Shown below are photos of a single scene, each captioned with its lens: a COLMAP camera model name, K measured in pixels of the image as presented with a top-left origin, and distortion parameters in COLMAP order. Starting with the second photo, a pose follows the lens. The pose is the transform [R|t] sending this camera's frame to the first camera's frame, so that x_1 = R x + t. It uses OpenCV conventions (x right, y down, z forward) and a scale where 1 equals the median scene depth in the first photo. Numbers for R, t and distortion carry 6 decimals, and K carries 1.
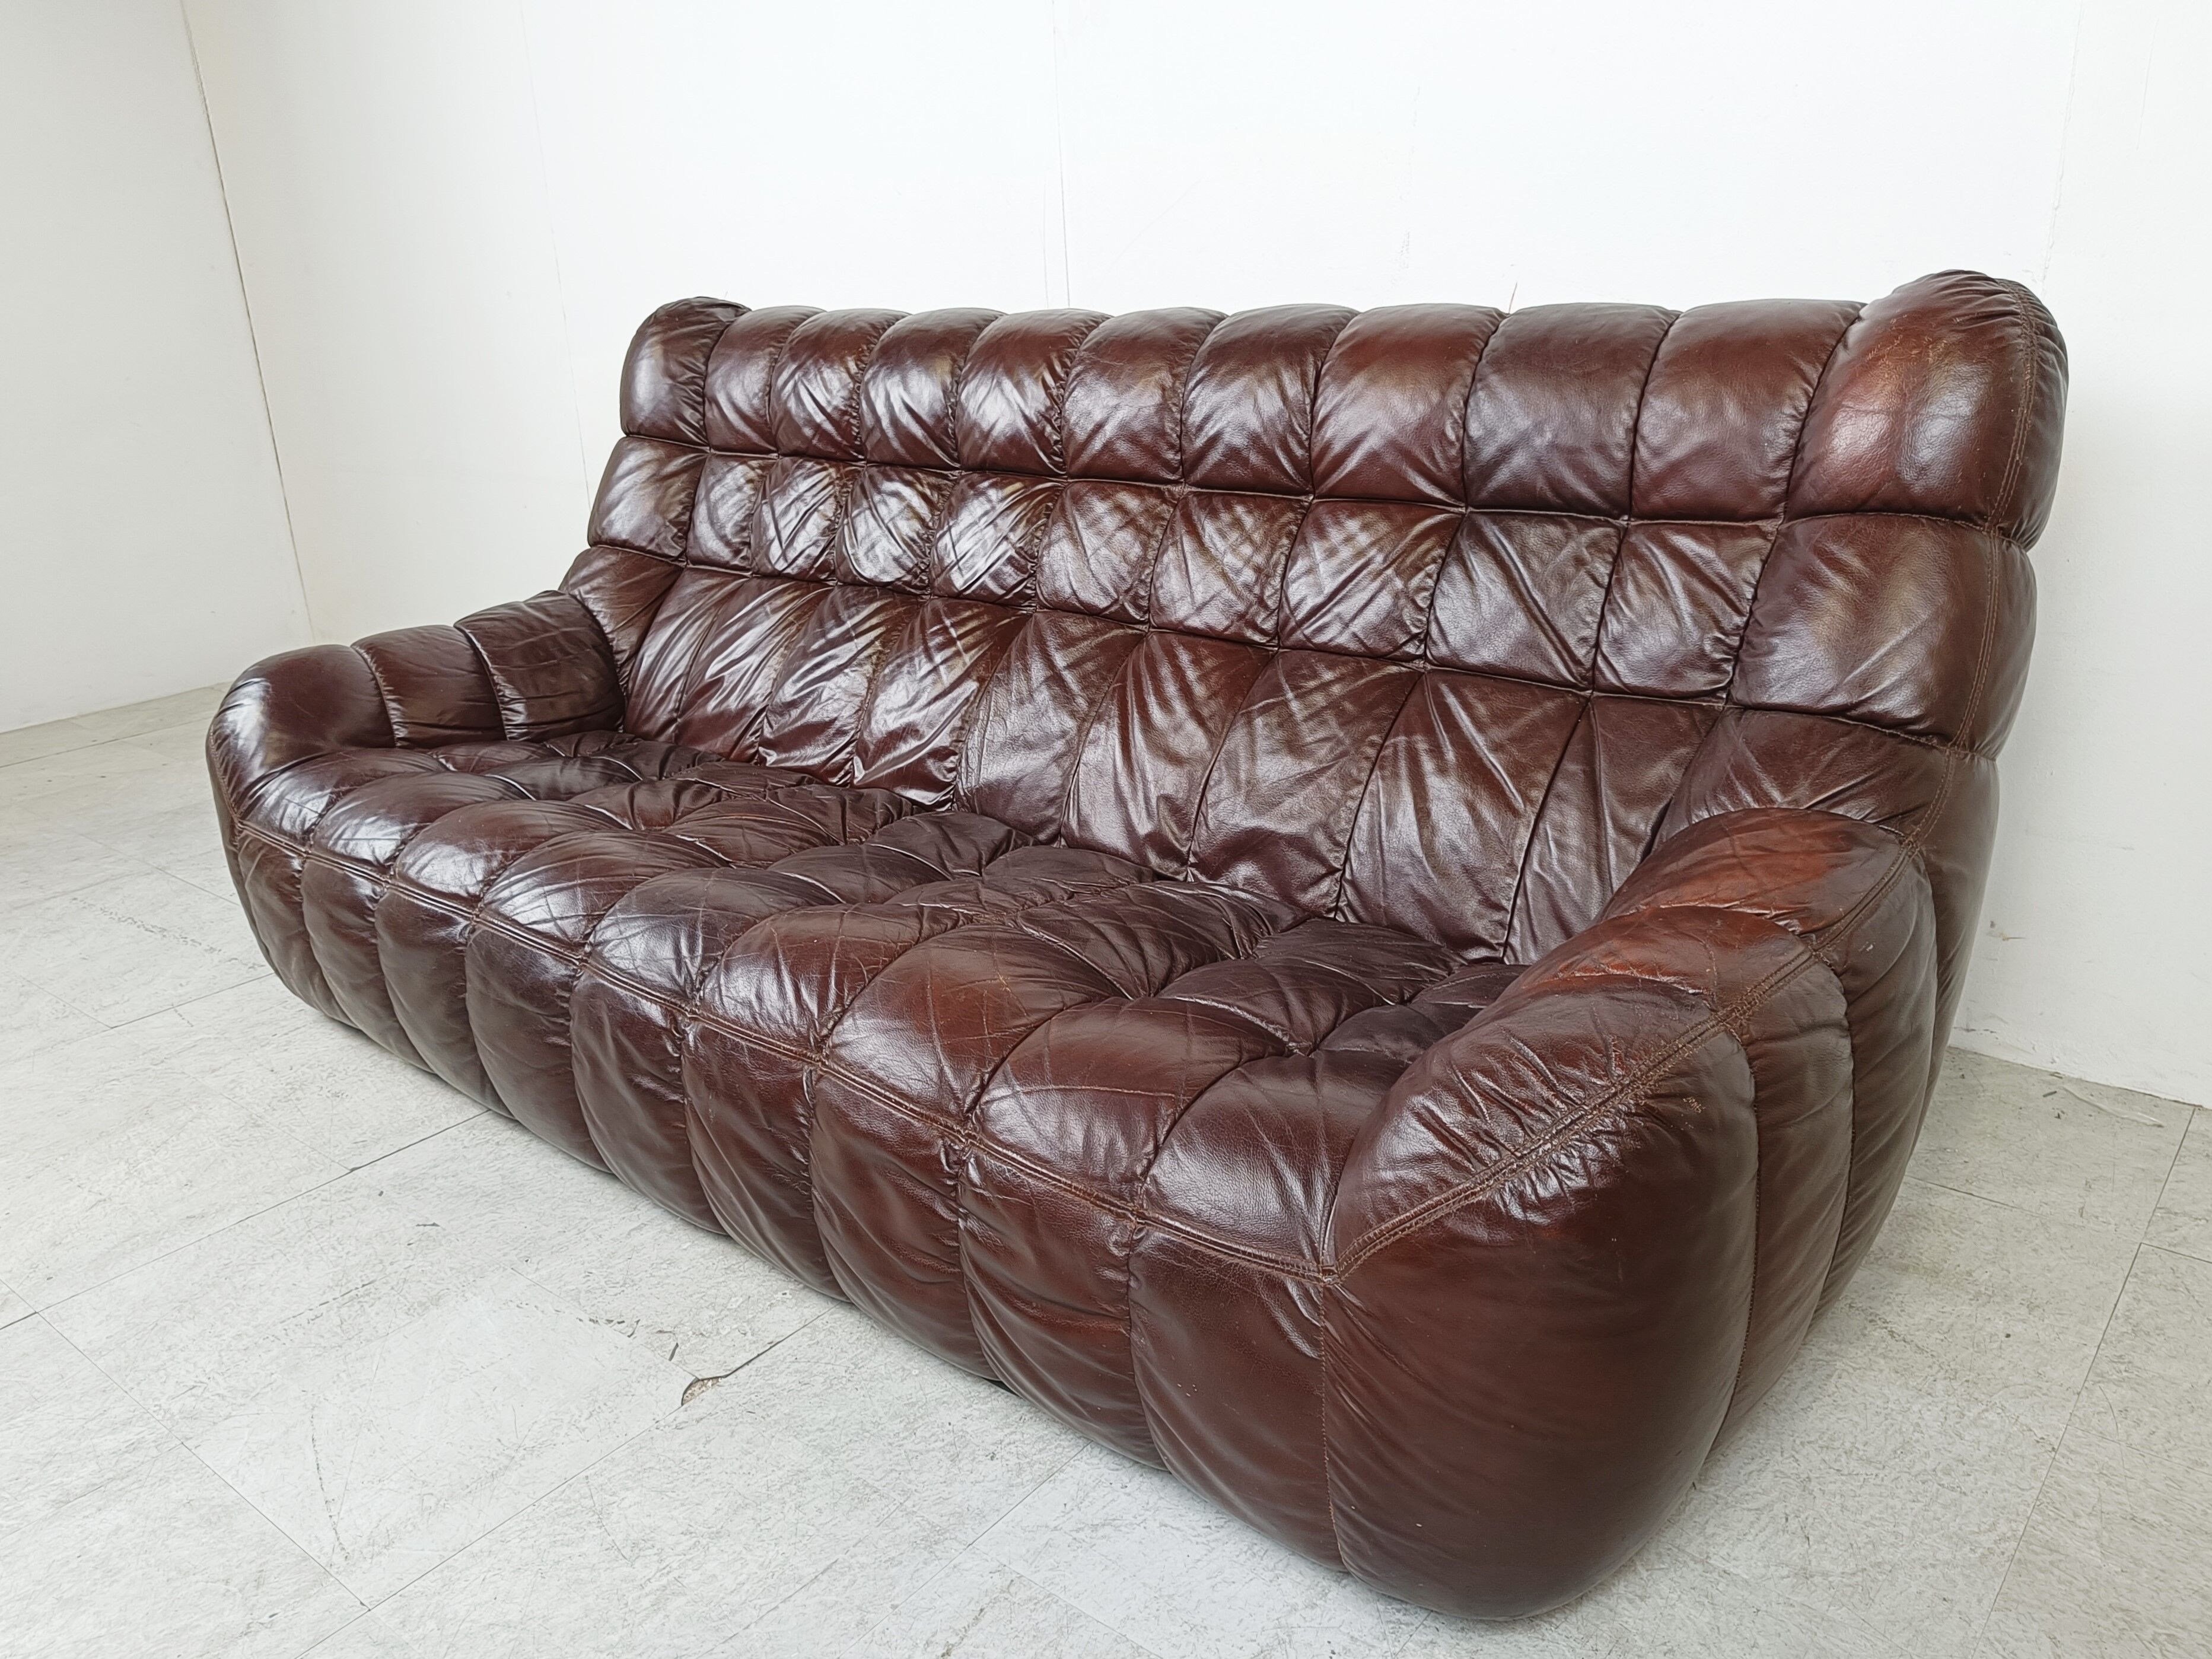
lens RADIAL K [[1711.1, 0, 1123.1], [0, 1711.1, 825.2], [0, 0, 1]] dist [0.019045, -0.007548]
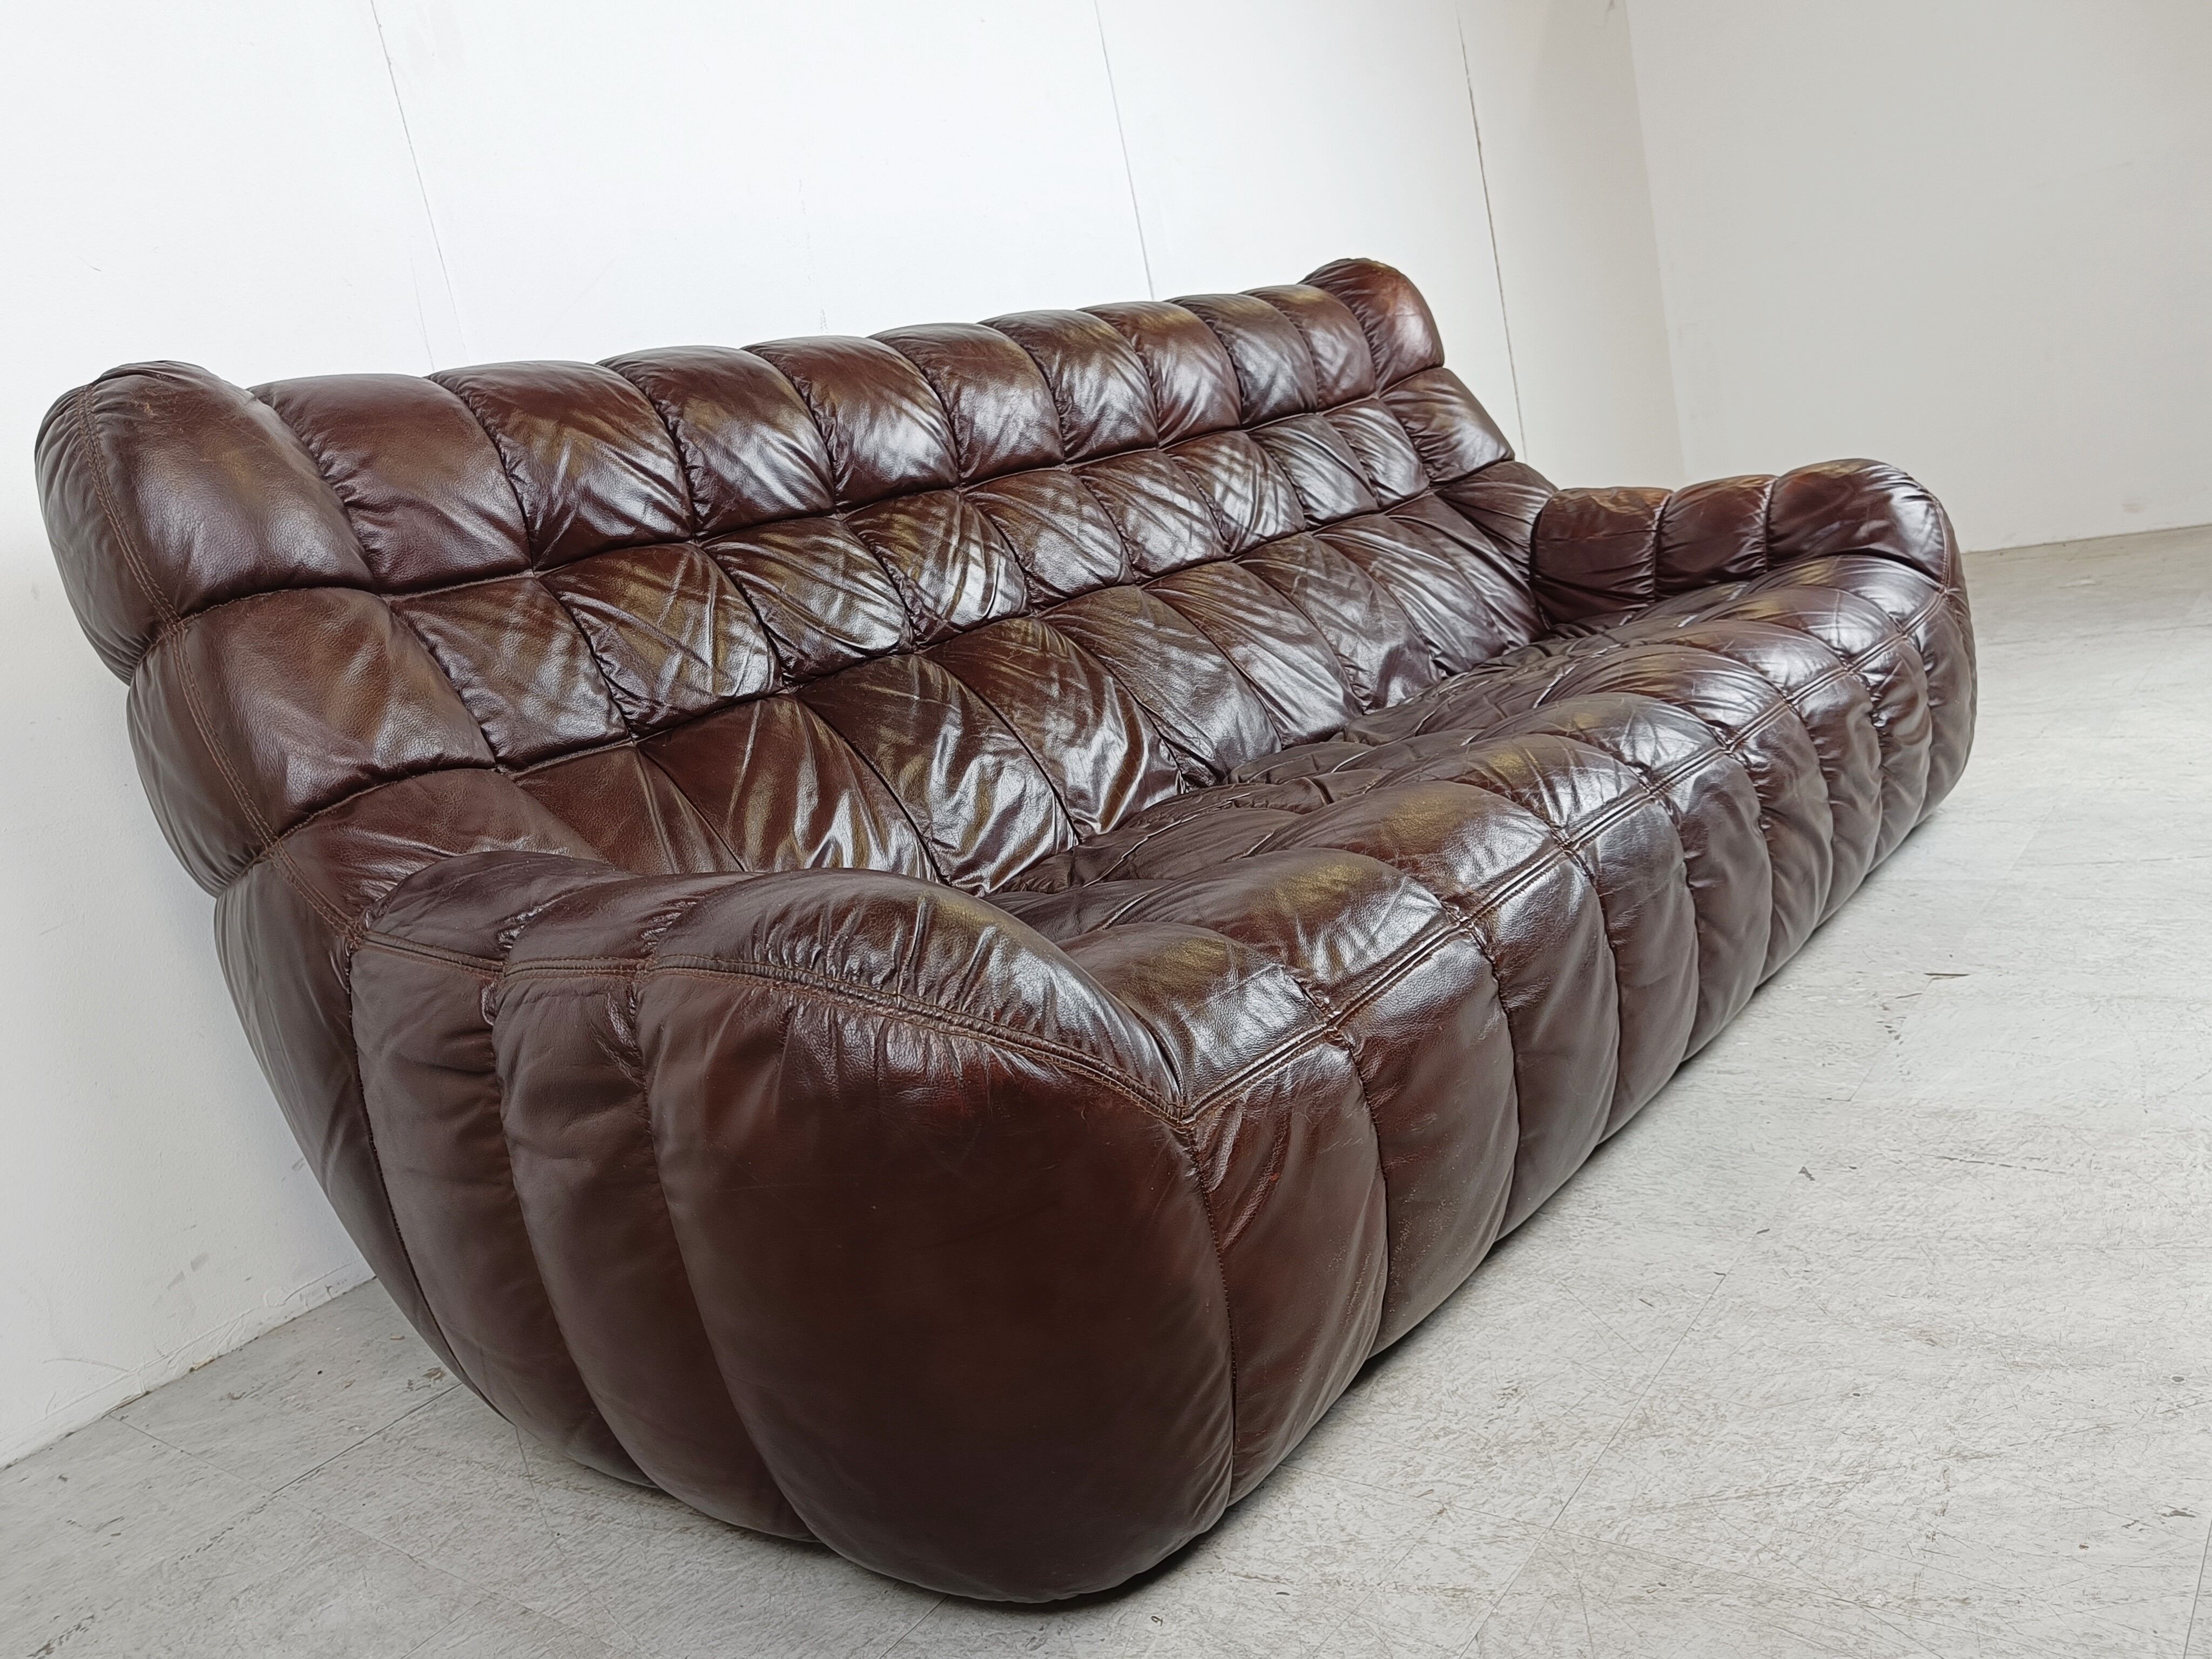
lens RADIAL K [[1711.2, 0, 1127.2], [0, 1711.2, 821.4], [0, 0, 1]] dist [0.019045, -0.007548]
pose [[-0.019705, -0.159680, 0.986972, -1.167058], [0.513394, 0.845463, 0.147036, -0.173831], [-0.857927, 0.509603, 0.065319, 1.167654]]
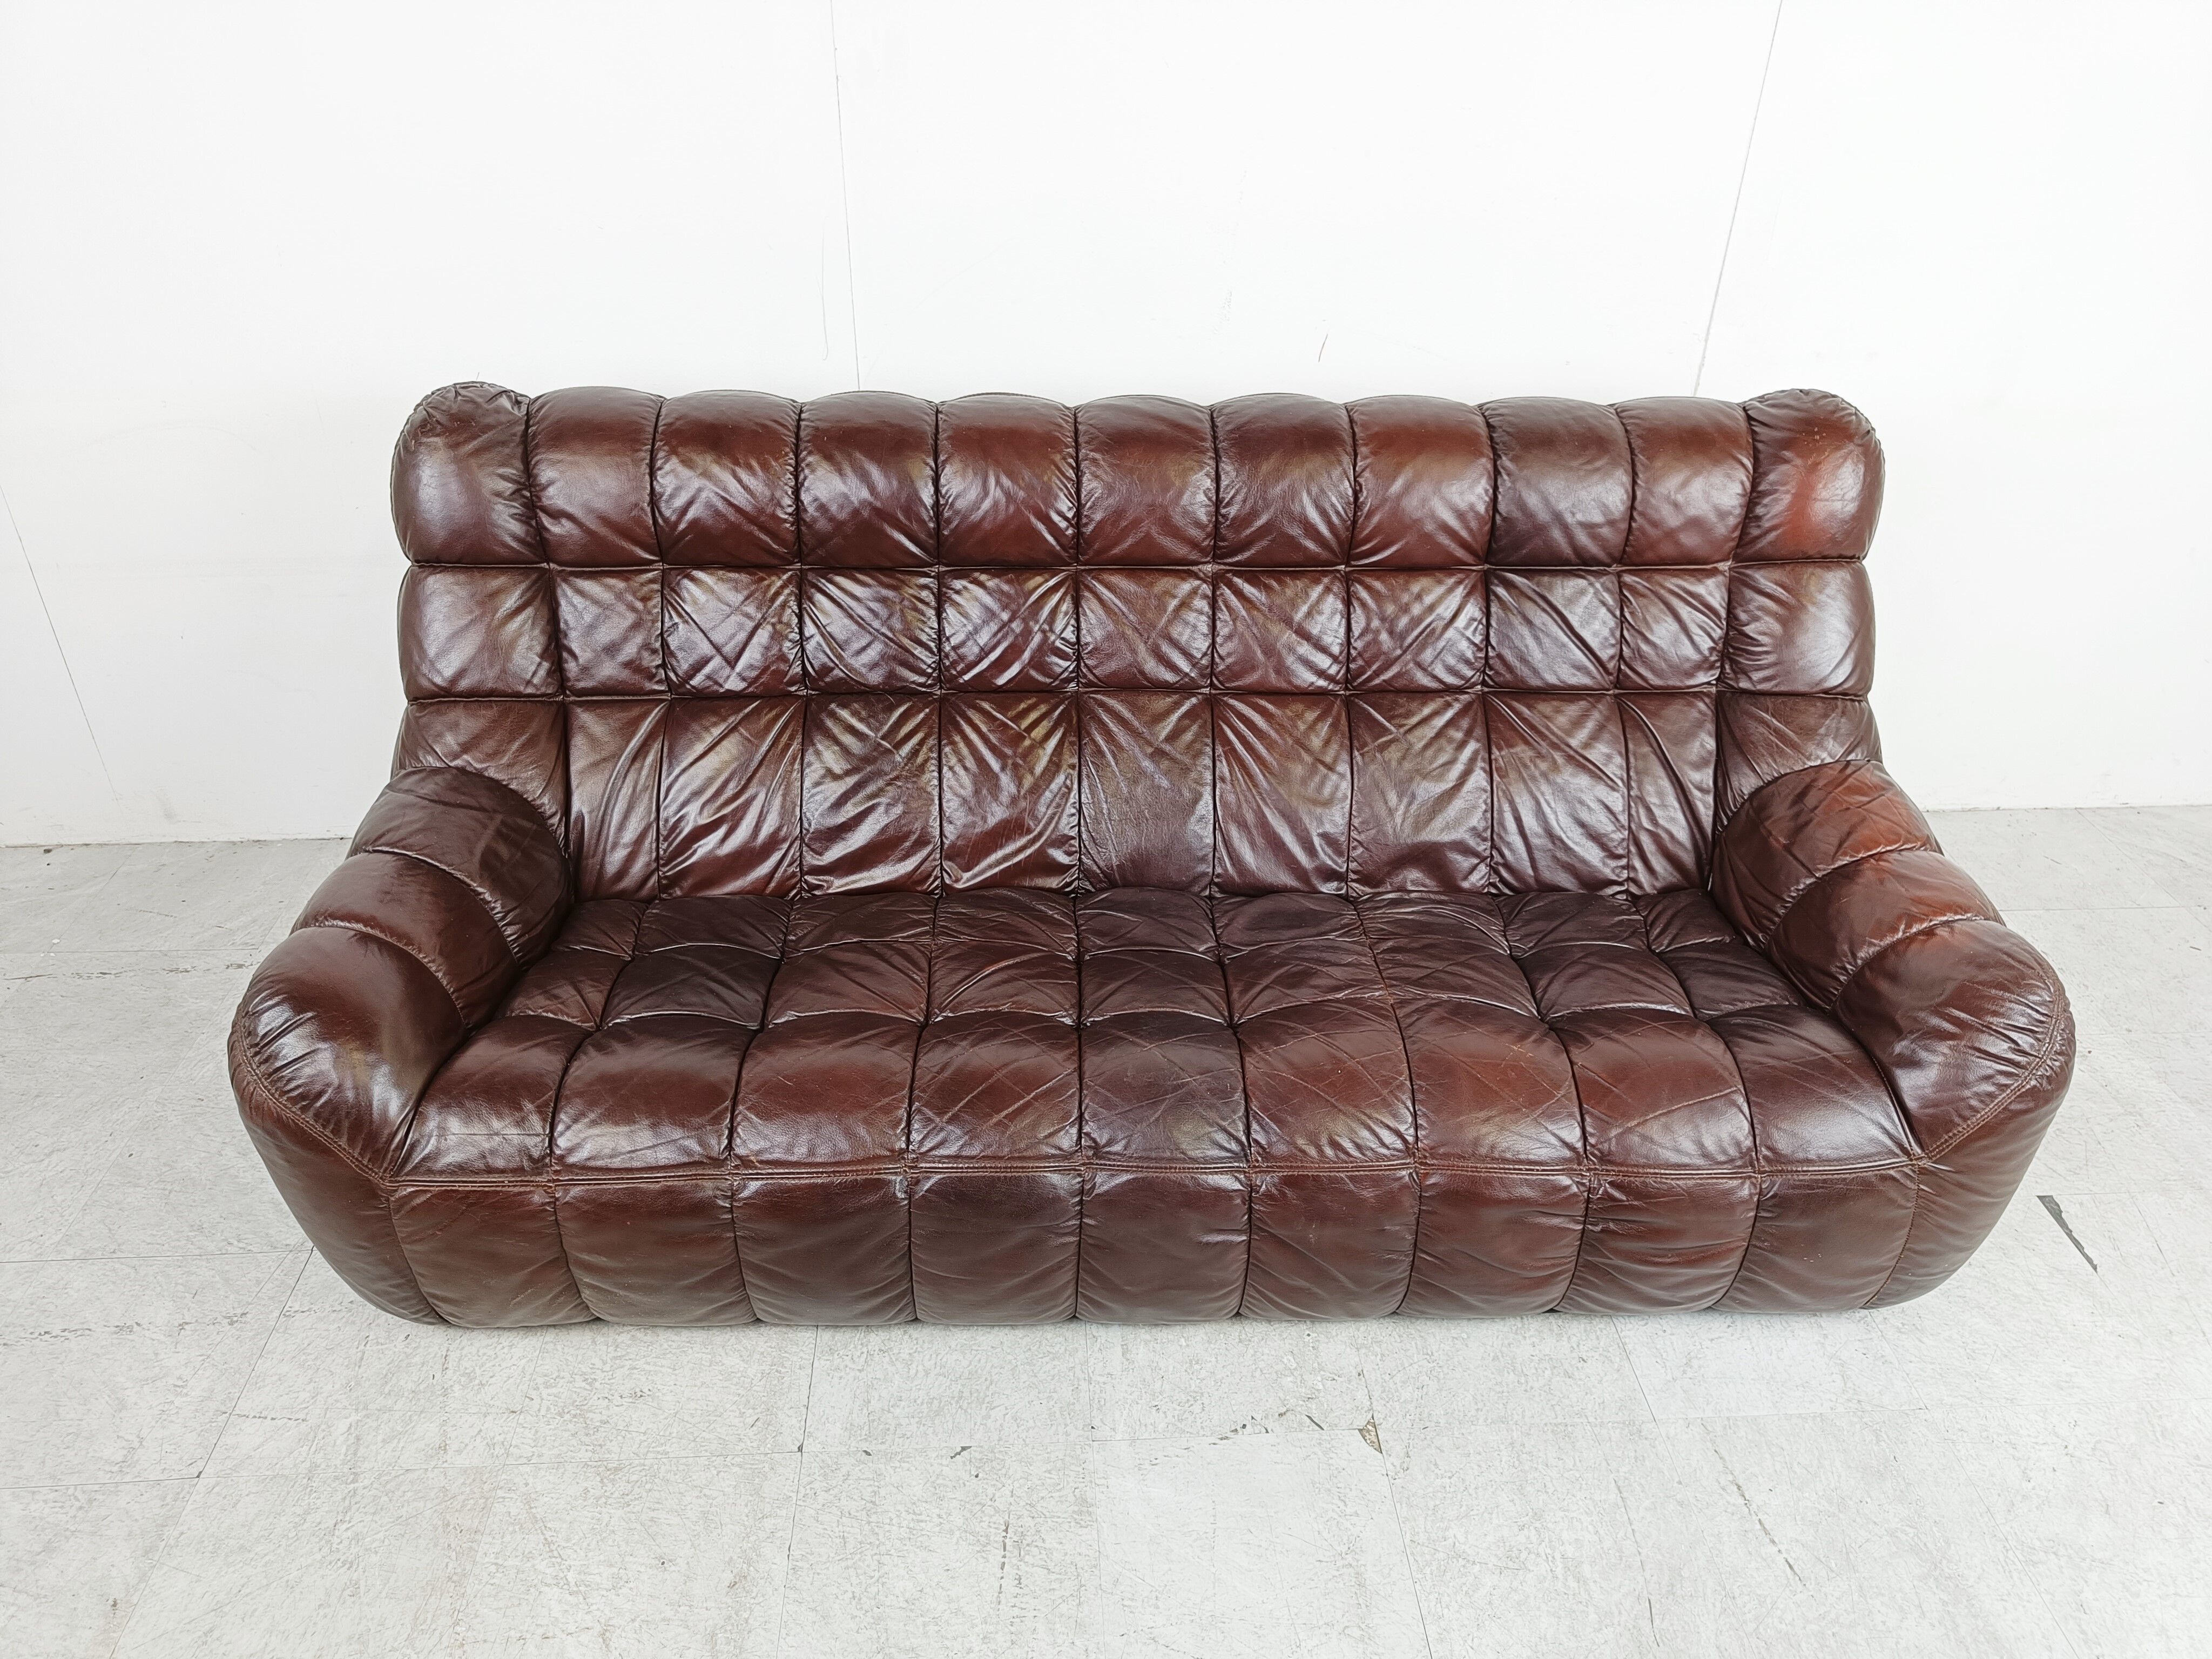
lens RADIAL K [[1534.0, 0, 1118.8], [0, 1534.0, 827.7], [0, 0, 1]] dist [0.008194, 0.001110]
pose [[0.734265, -0.312085, 0.602875, -0.804685], [0.177342, 0.945408, 0.273410, -0.375984], [-0.655290, -0.093841, 0.749526, 0.282038]]
